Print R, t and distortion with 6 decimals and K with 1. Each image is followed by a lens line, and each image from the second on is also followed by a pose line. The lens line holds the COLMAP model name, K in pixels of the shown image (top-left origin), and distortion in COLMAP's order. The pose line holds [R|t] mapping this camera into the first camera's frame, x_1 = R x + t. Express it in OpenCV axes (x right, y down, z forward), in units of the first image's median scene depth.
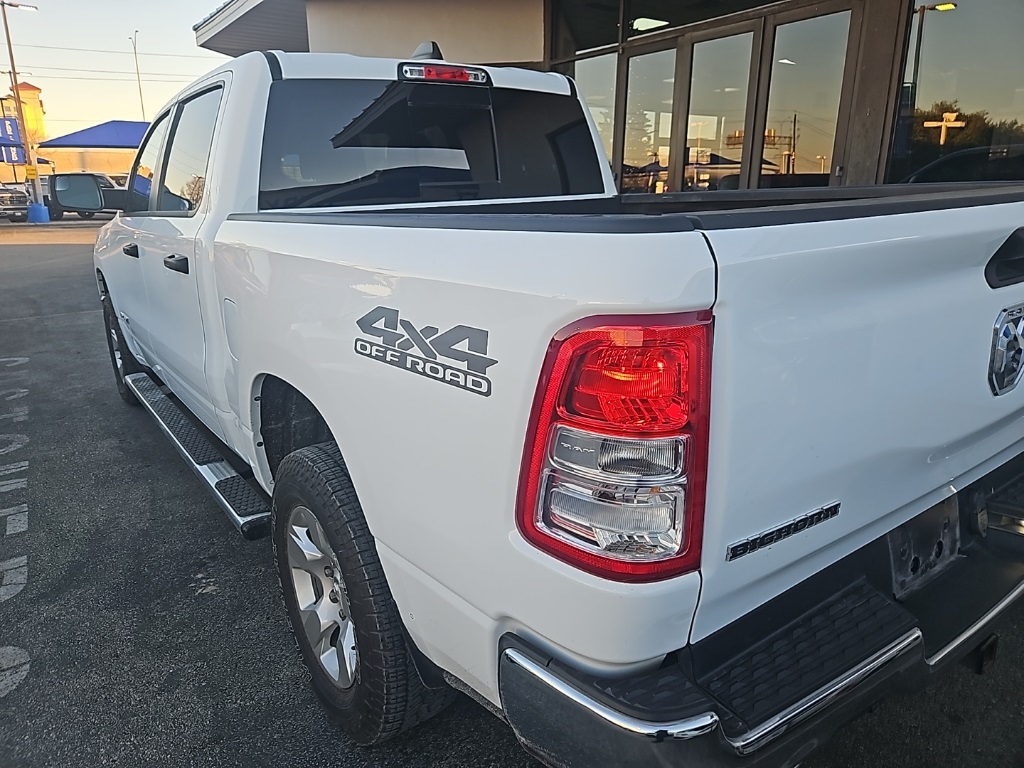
lens RADIAL K [[671.6, 0, 508.0], [0, 671.6, 379.8], [0, 0, 1]] dist [0.073734, -0.061702]
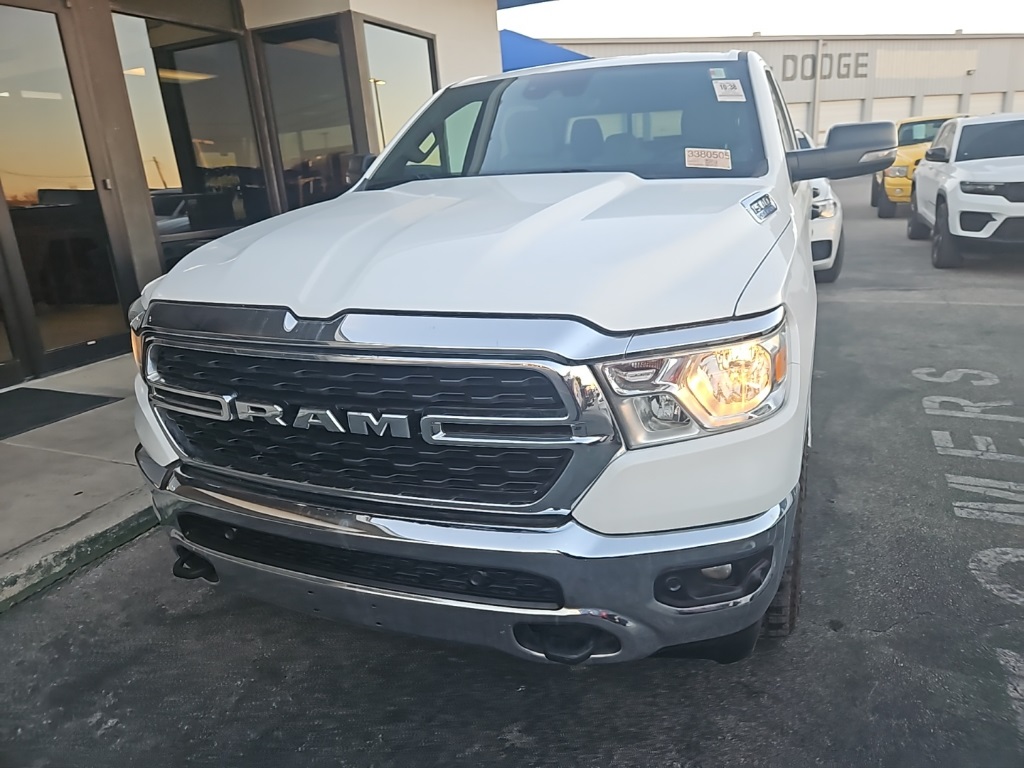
lens RADIAL K [[669.4, 0, 518.7], [0, 669.4, 365.0], [0, 0, 1]] dist [0.069240, -0.061179]
pose [[-0.521303, -0.207724, 0.827704, -1.258593], [0.292388, 0.867737, 0.401922, -0.550529], [-0.801718, 0.451534, -0.391618, 1.948833]]
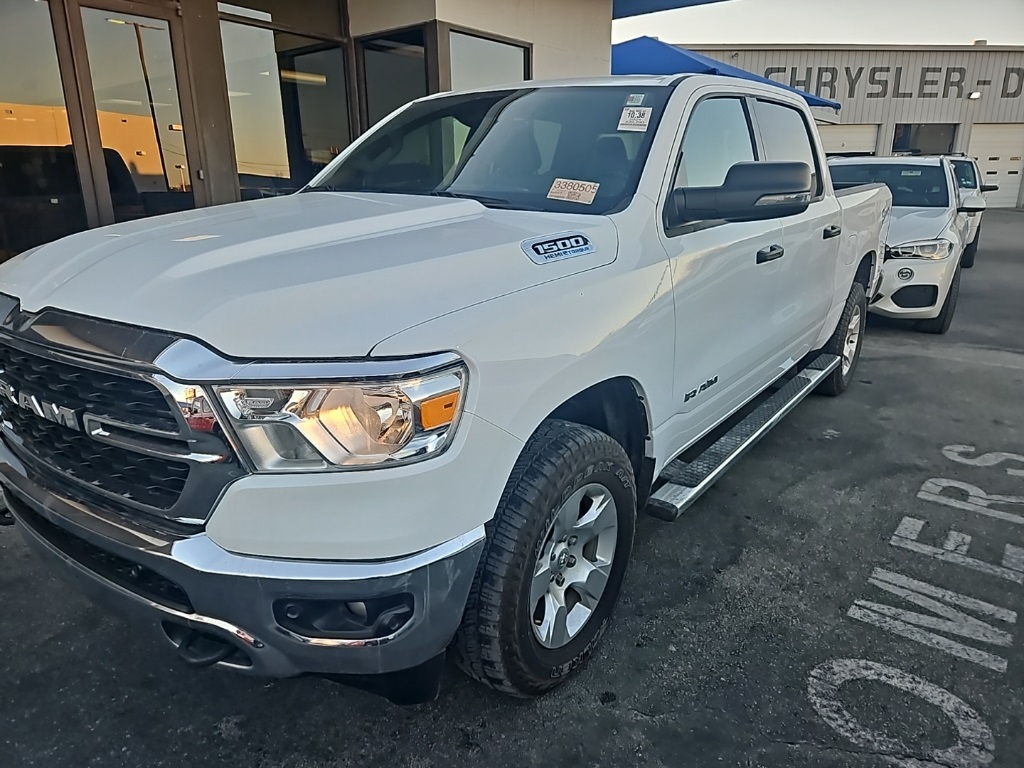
lens RADIAL K [[671.6, 0, 508.0], [0, 671.6, 379.8], [0, 0, 1]] dist [0.073734, -0.061702]
pose [[-0.283121, -0.270254, 0.920220, -1.397922], [0.265887, 0.899753, 0.346047, -0.470448], [-0.921492, 0.342648, -0.182882, 1.638912]]
